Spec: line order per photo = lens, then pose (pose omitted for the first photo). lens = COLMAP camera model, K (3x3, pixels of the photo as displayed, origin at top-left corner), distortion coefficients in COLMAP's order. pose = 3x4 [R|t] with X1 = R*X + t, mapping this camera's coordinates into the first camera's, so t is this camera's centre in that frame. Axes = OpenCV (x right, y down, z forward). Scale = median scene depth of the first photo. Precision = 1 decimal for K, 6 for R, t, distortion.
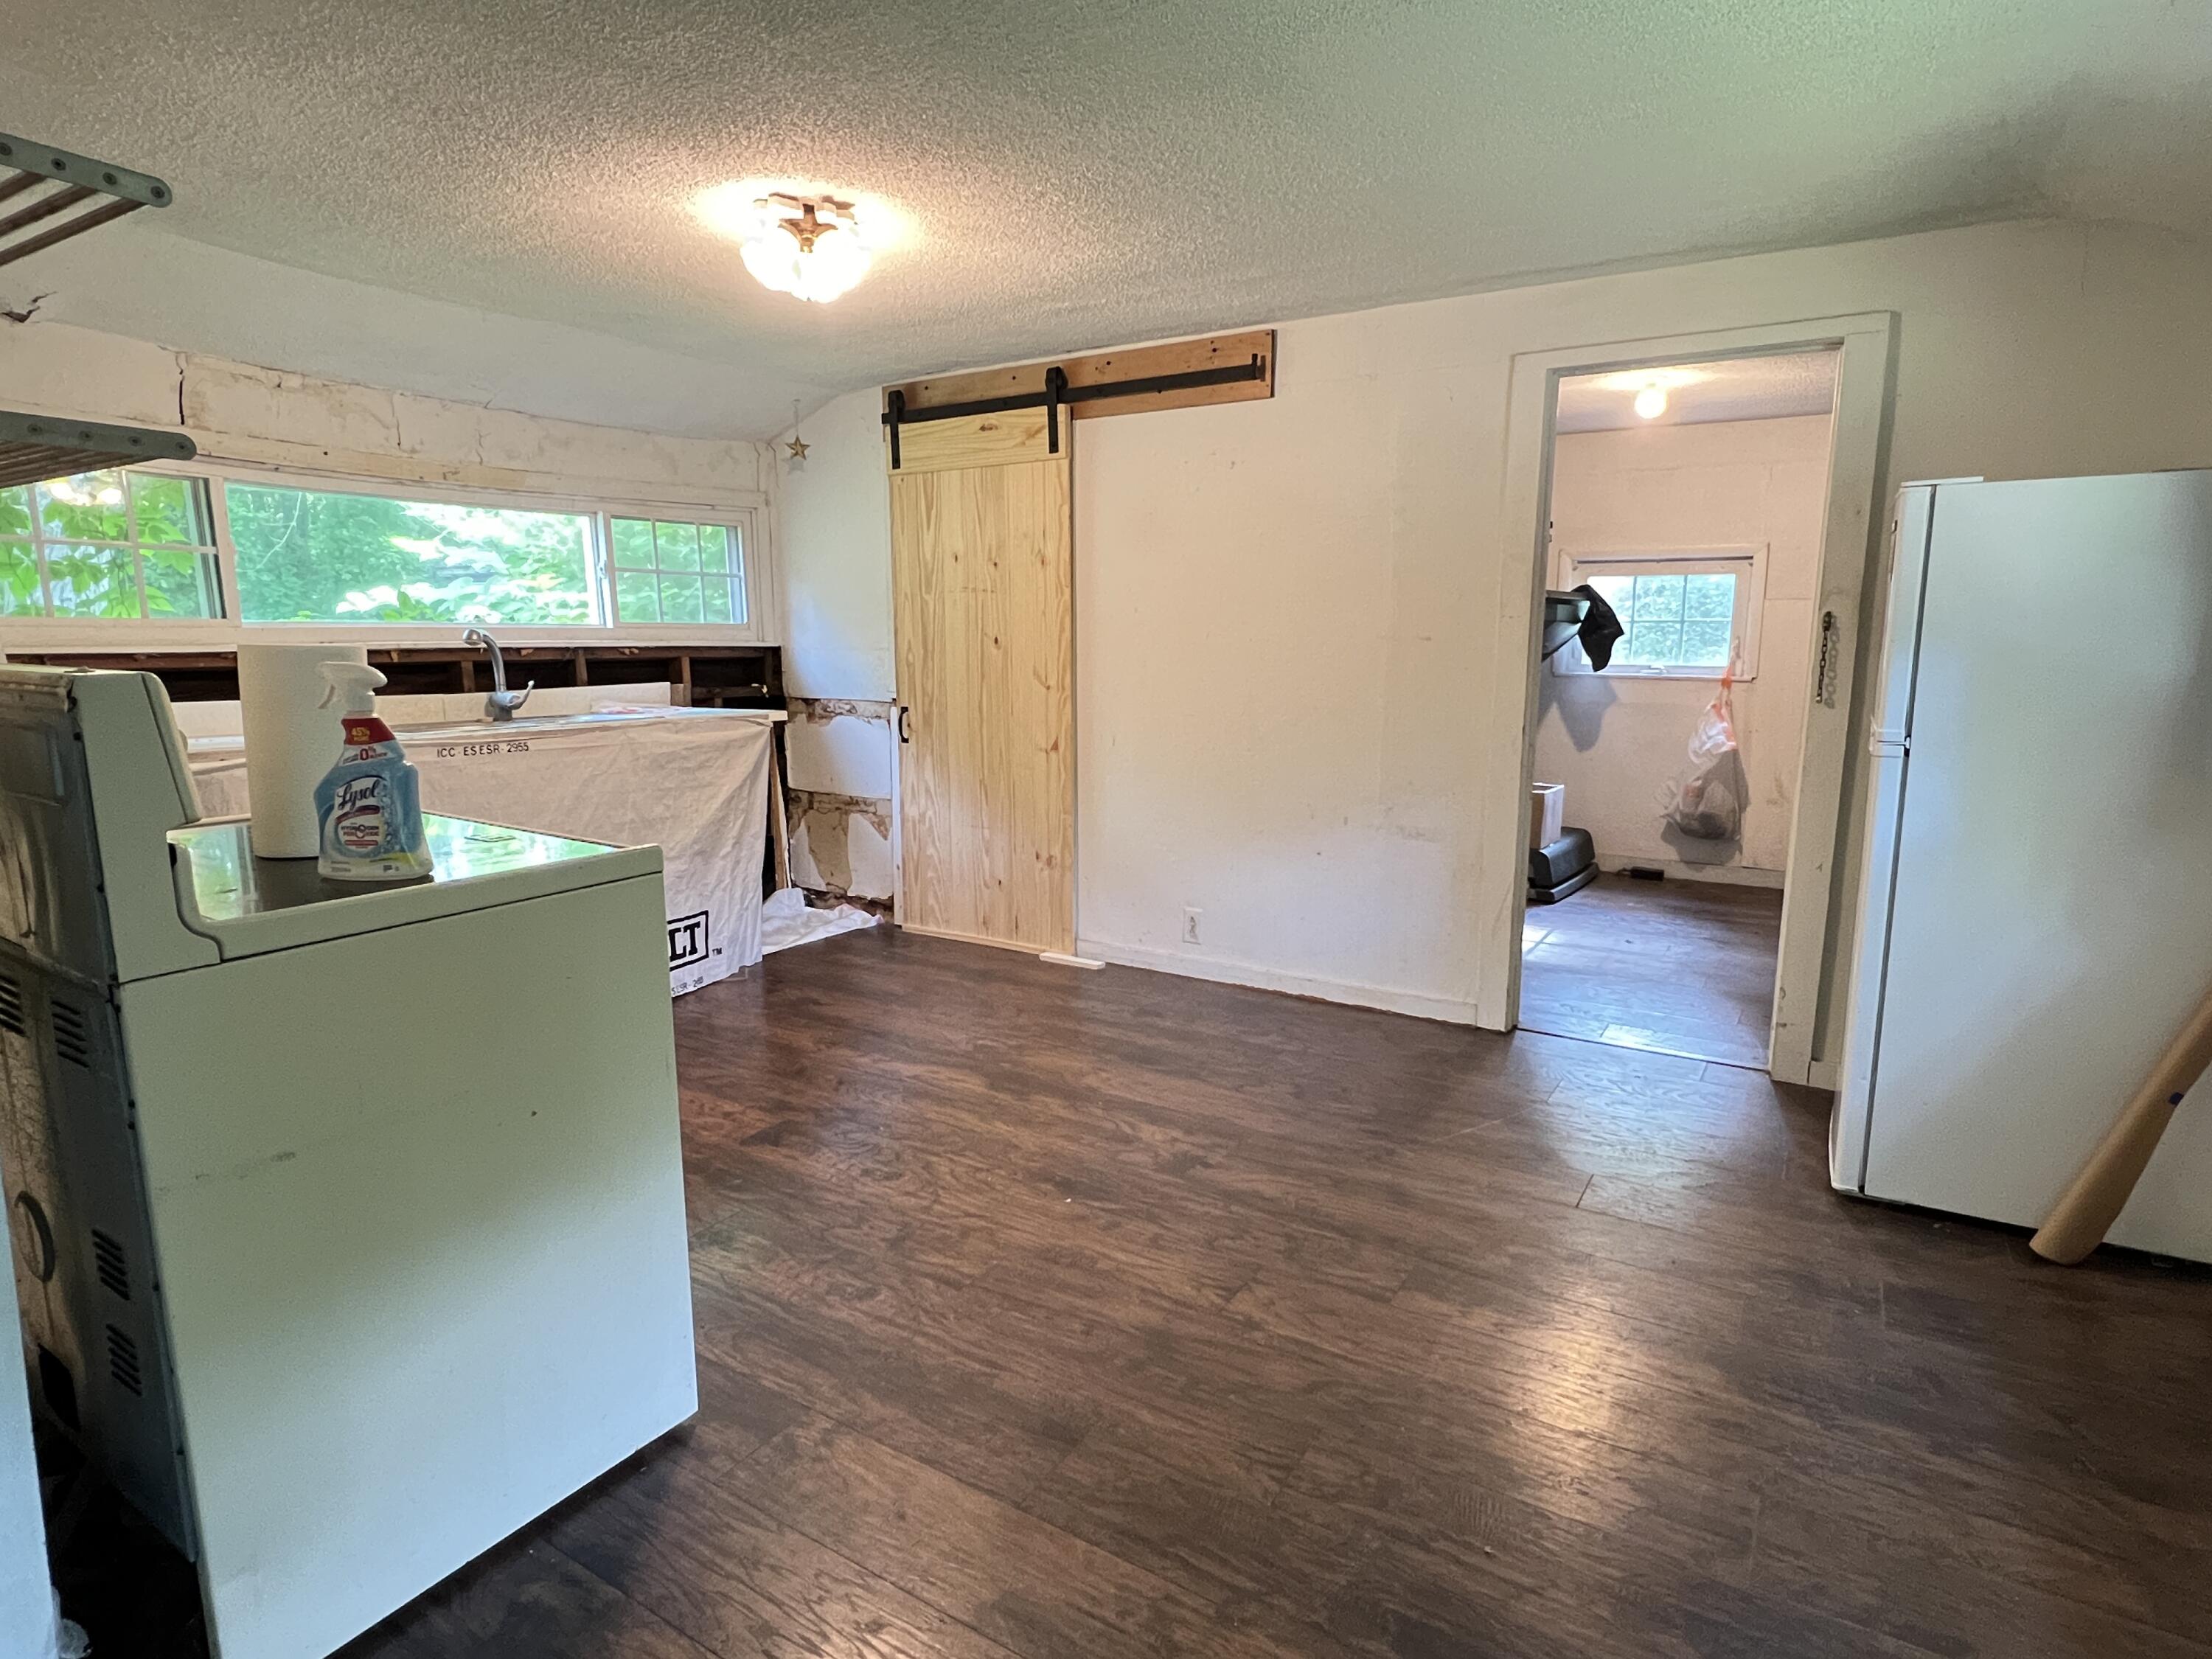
lens RADIAL K [[1209.5, 0, 1108.1], [0, 1209.5, 834.4], [0, 0, 1]] dist [-0.003836, 0.001582]
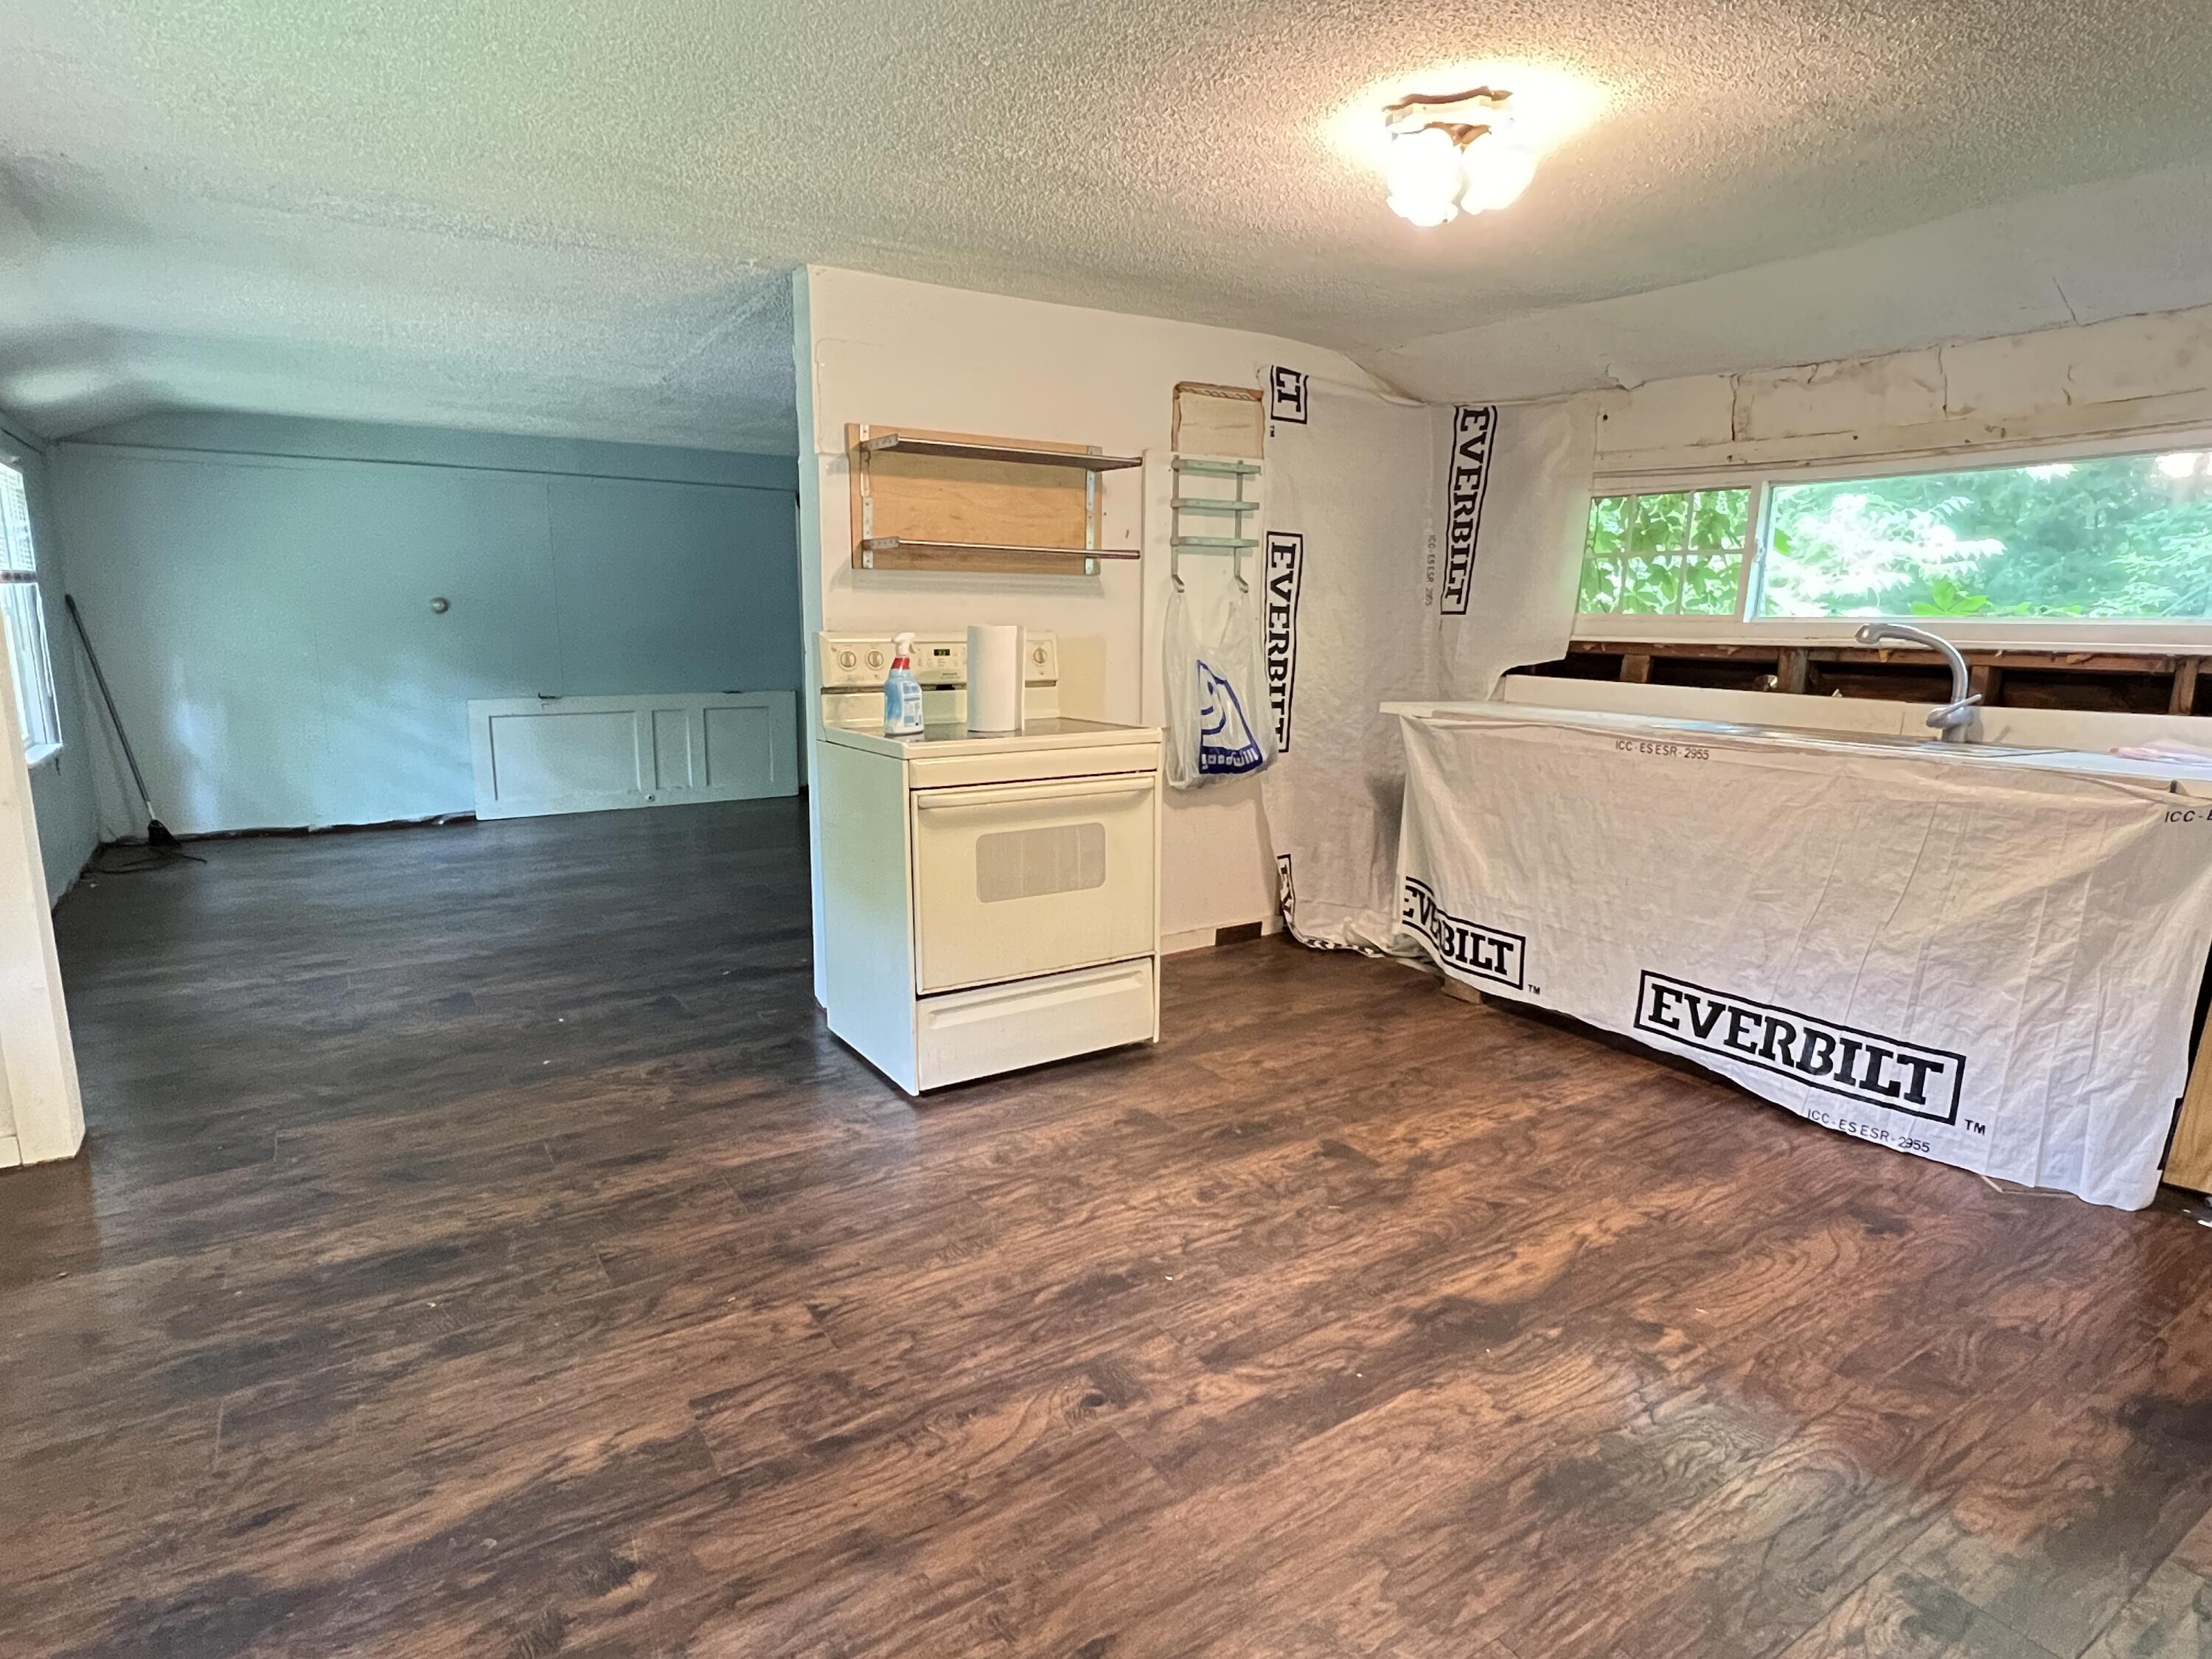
lens RADIAL K [[1209.5, 0, 1090.6], [0, 1209.5, 834.9], [0, 0, 1]] dist [-0.003836, 0.001582]
pose [[-0.432321, 0.156516, -0.888032, 0.507796], [-0.159736, 0.955952, 0.246251, -0.160014], [0.887459, 0.248310, -0.388277, 0.936489]]
